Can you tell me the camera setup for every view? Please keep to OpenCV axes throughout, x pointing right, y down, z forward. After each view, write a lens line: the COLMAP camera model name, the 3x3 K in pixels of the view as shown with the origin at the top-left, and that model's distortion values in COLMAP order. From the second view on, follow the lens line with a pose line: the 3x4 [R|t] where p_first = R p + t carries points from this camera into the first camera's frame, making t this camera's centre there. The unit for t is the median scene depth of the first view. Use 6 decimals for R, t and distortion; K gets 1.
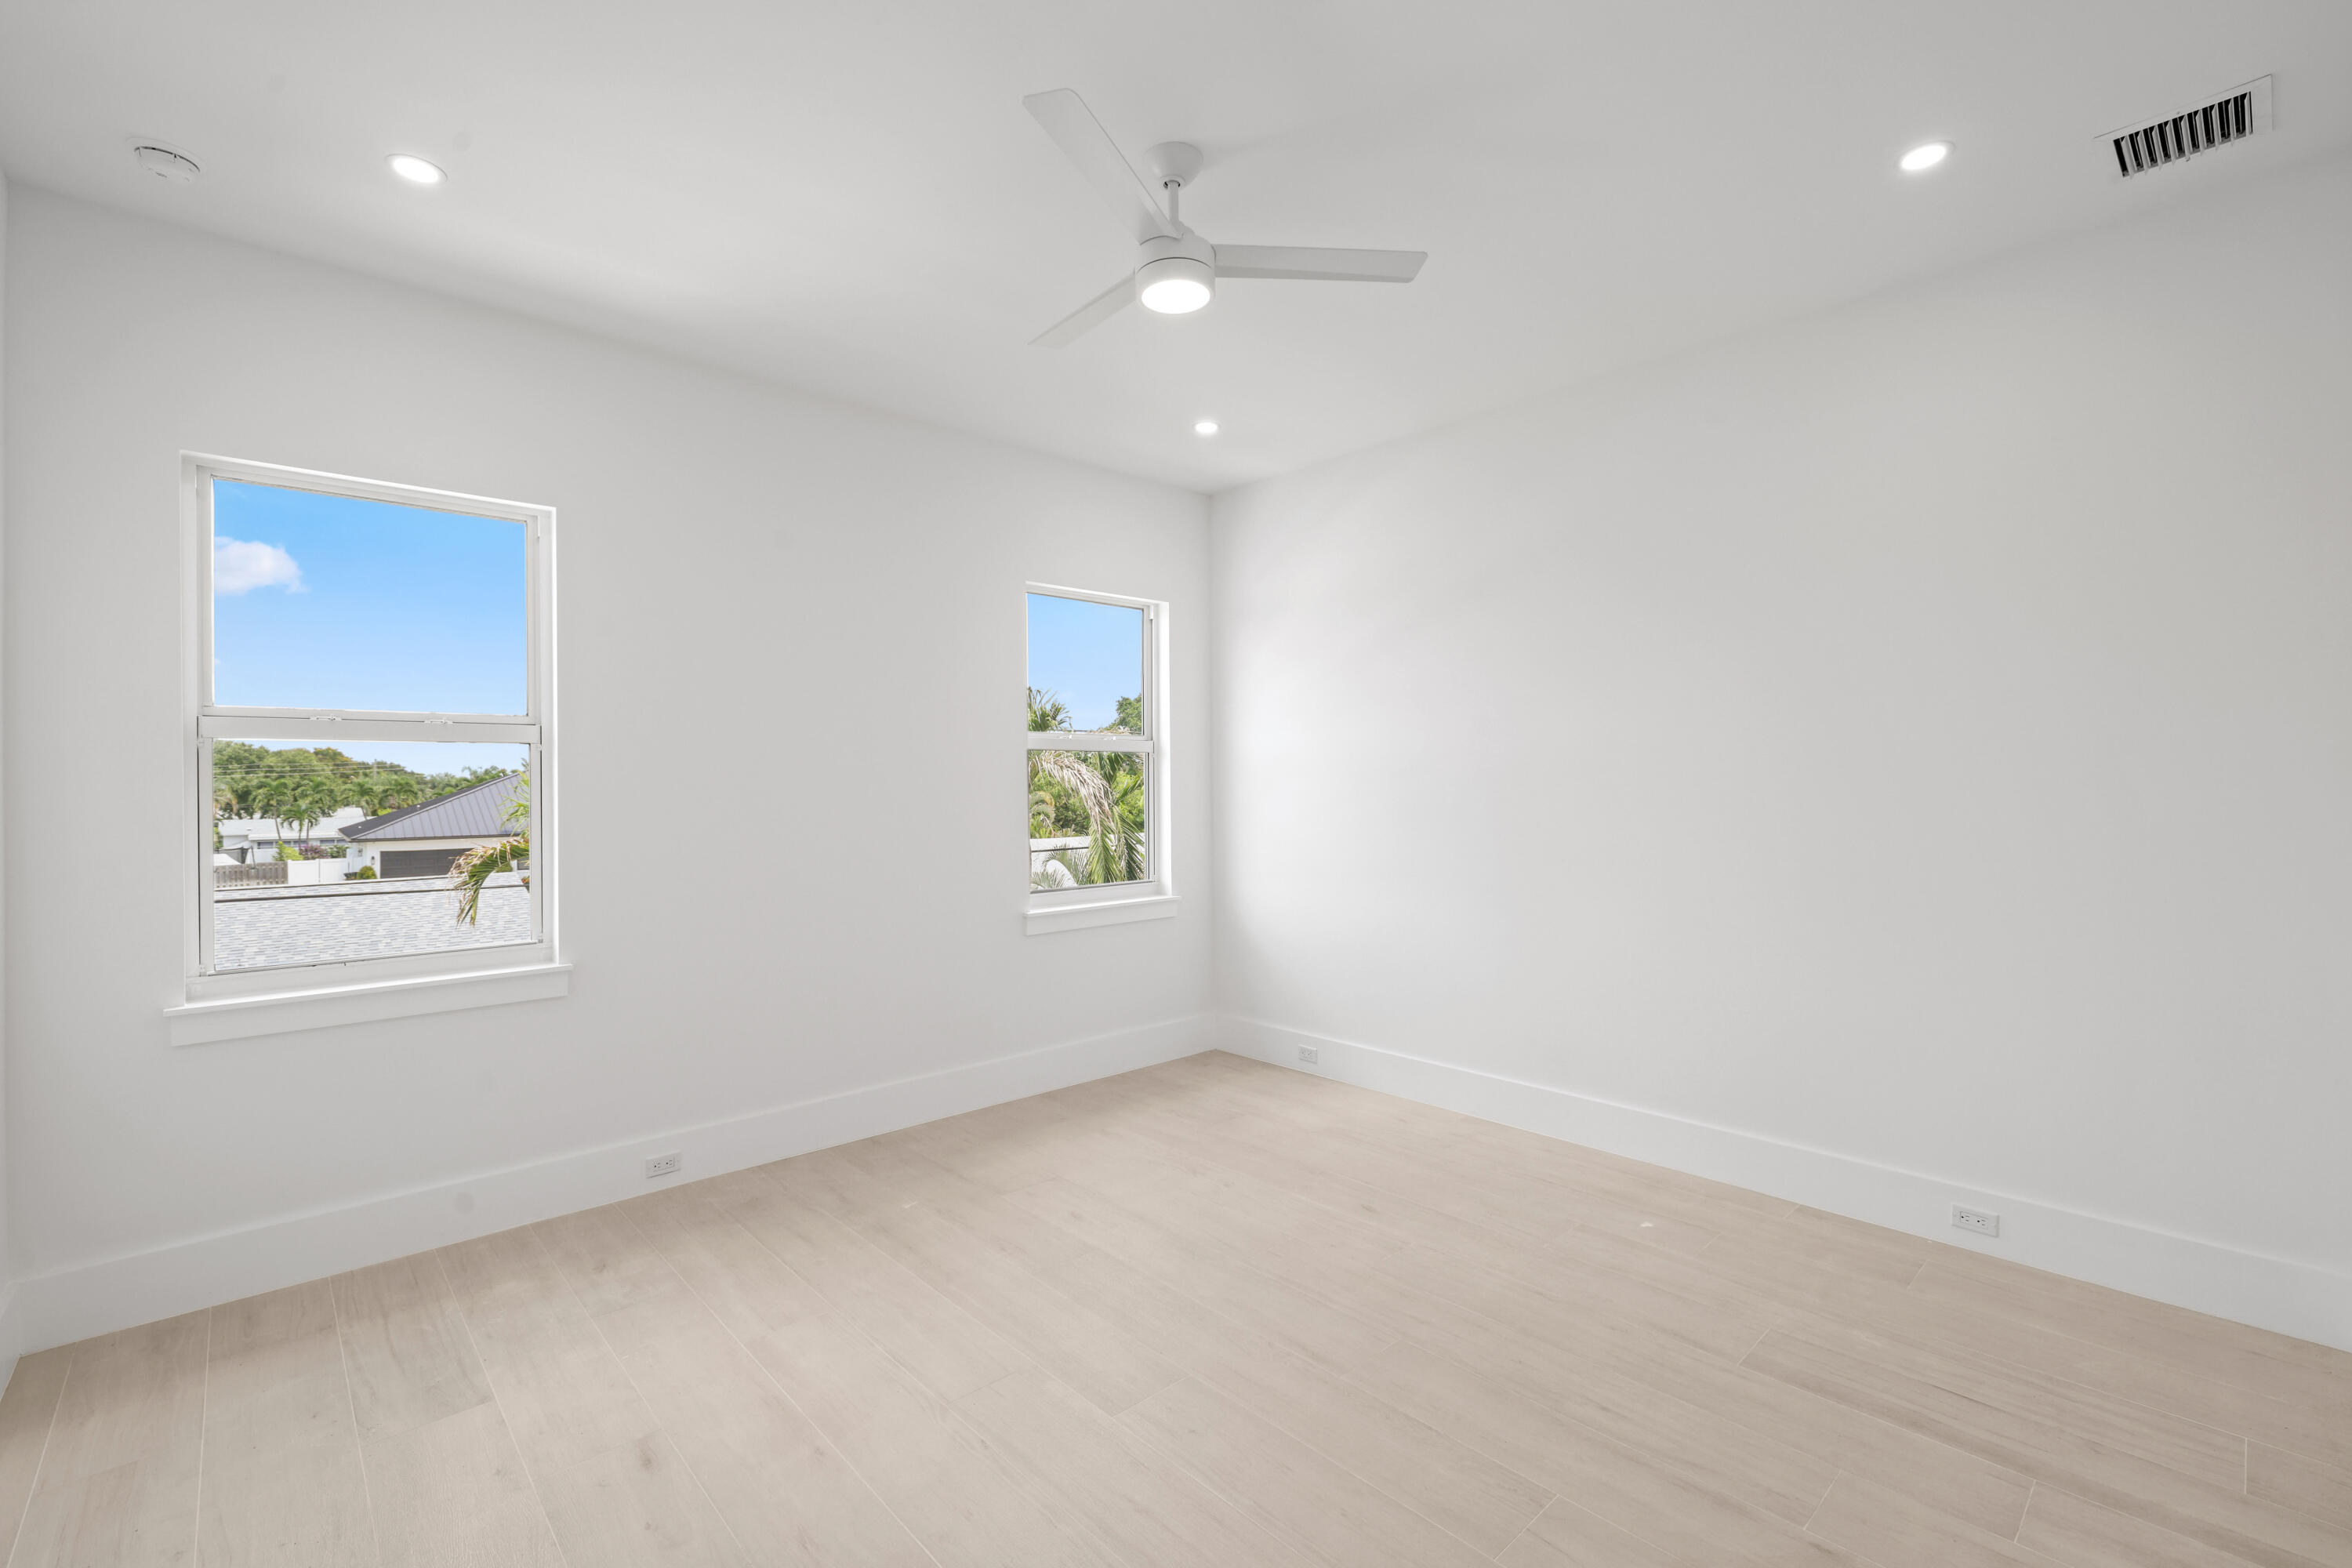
lens RADIAL K [[1101.5, 0, 1182.6], [0, 1101.5, 779.2], [0, 0, 1]] dist [0.002922, 0.000310]
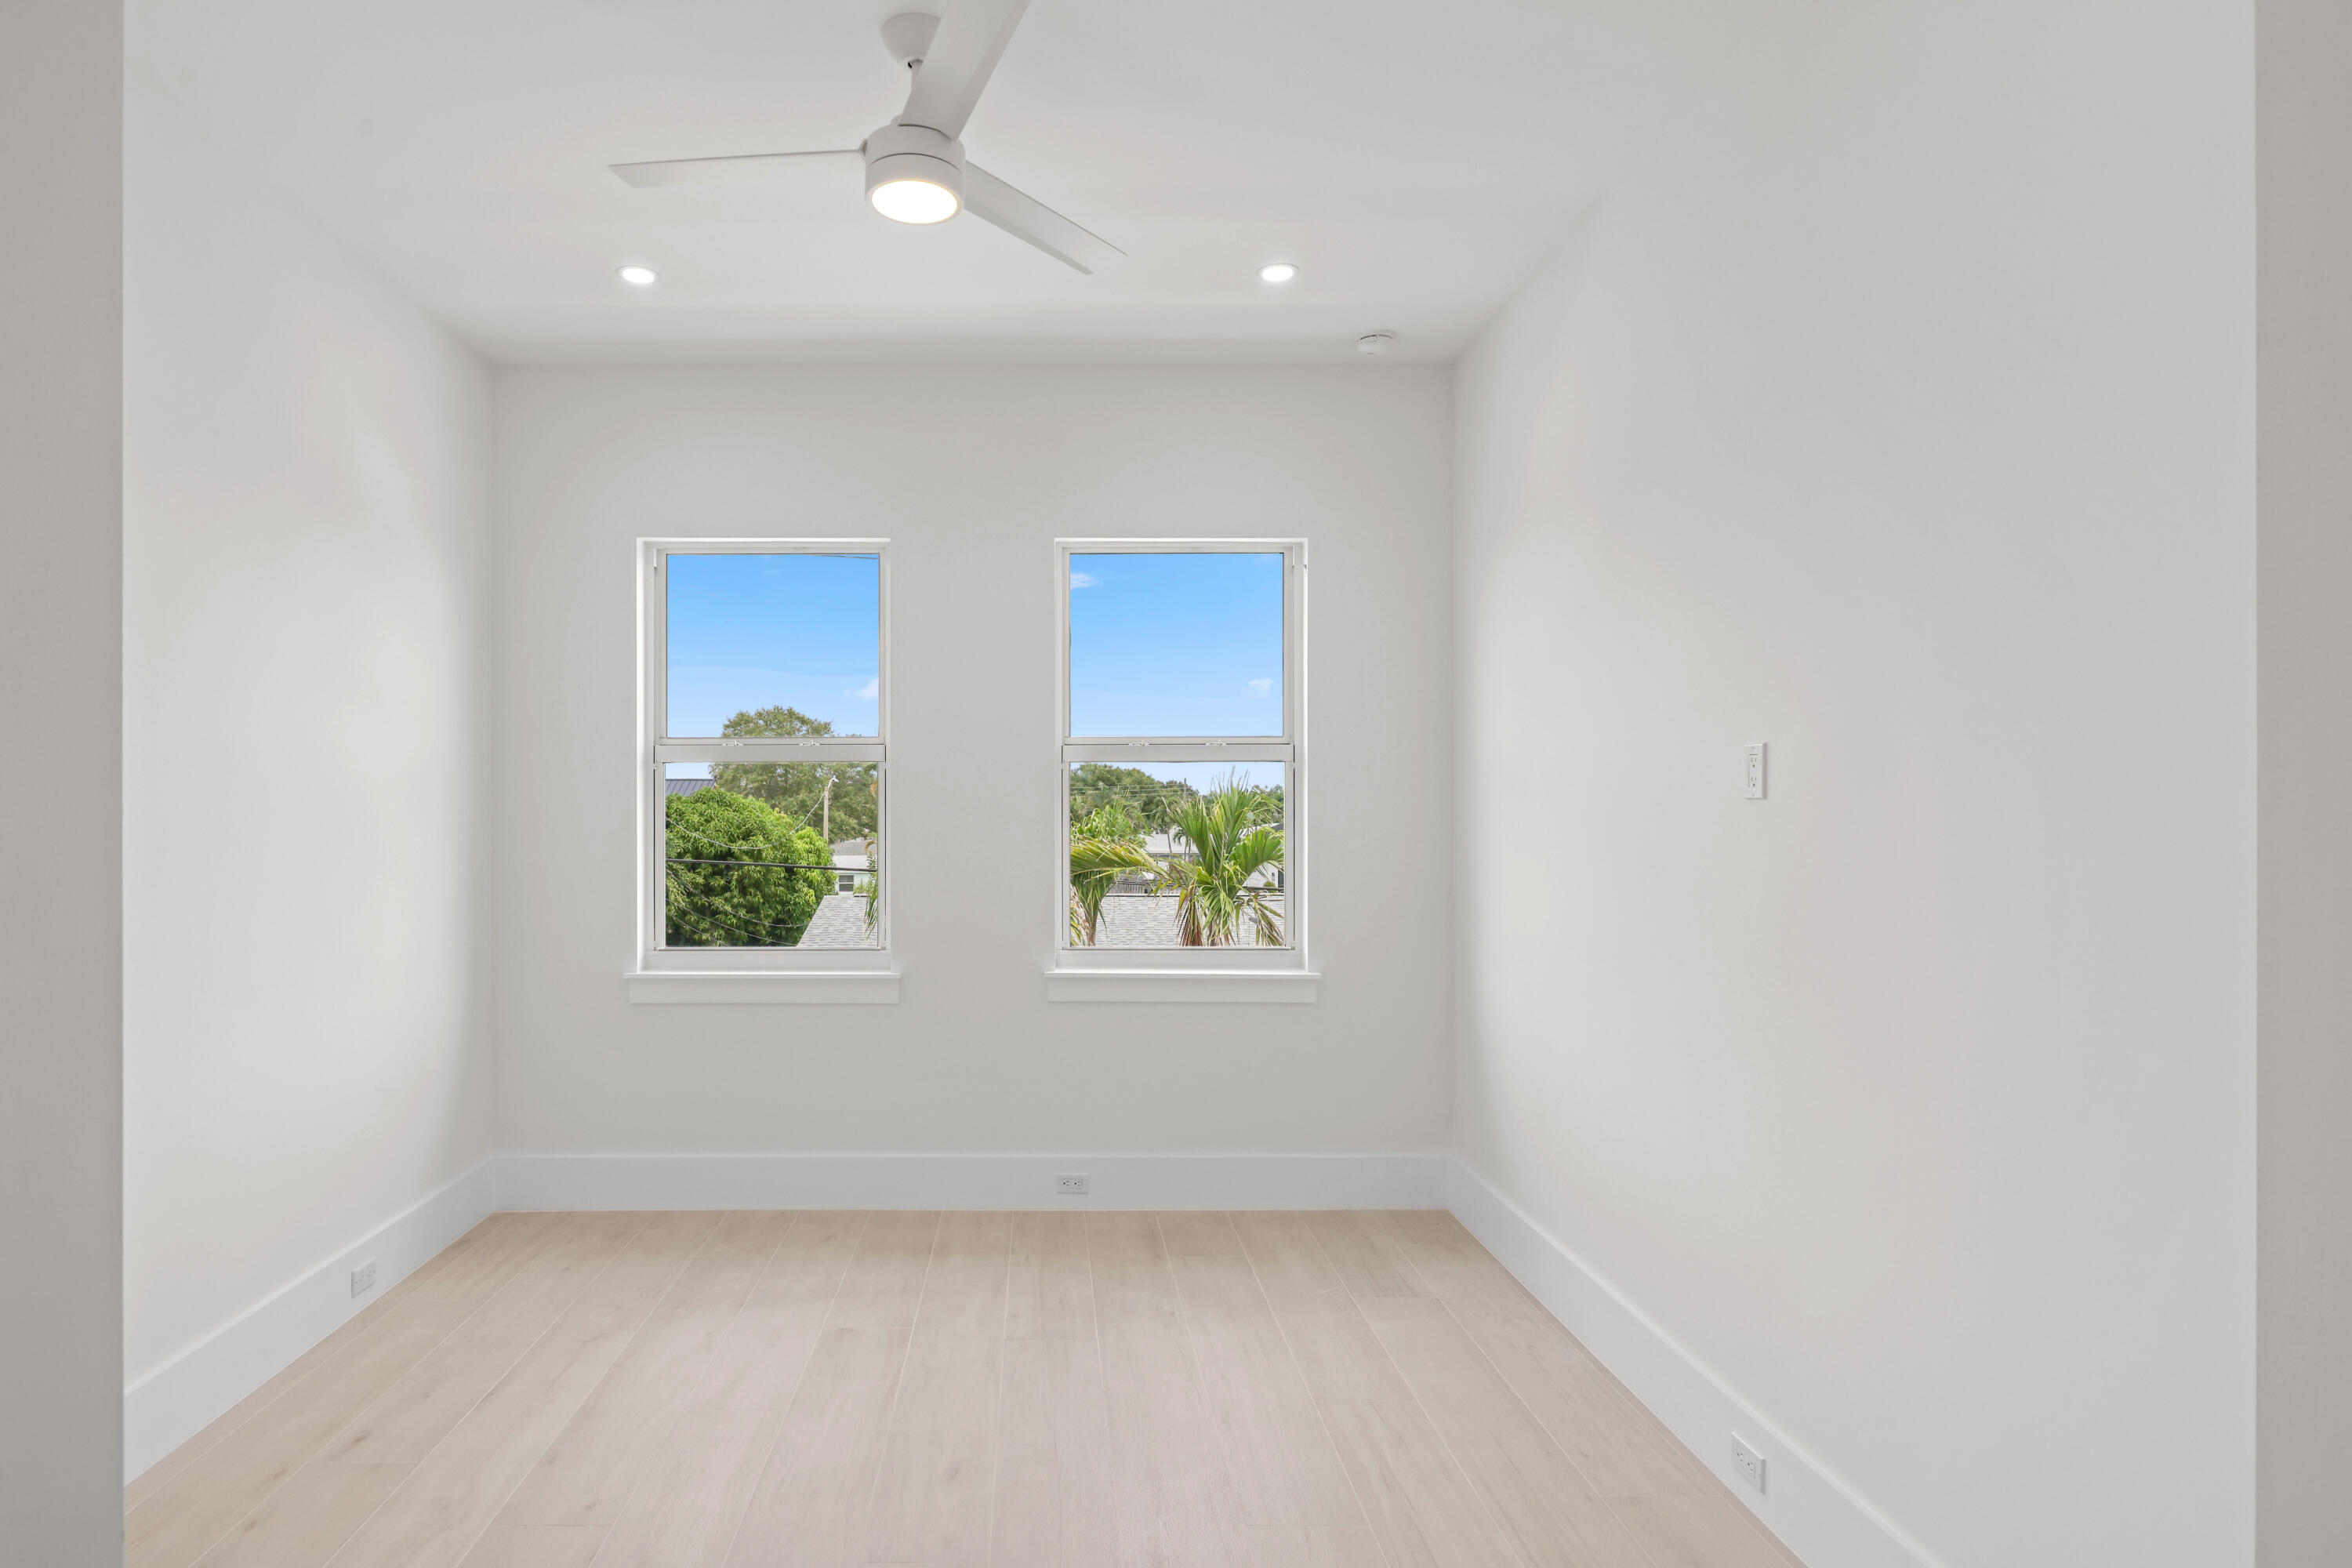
lens RADIAL K [[1170.6, 0, 1176.6], [0, 1170.6, 788.8], [0, 0, 1]] dist [0.000713, -0.000038]
pose [[0.707360, -0.001022, -0.706852, 0.144097], [-0.002321, 0.999990, -0.003769, -0.002032], [0.706849, 0.004307, 0.707351, 0.131985]]
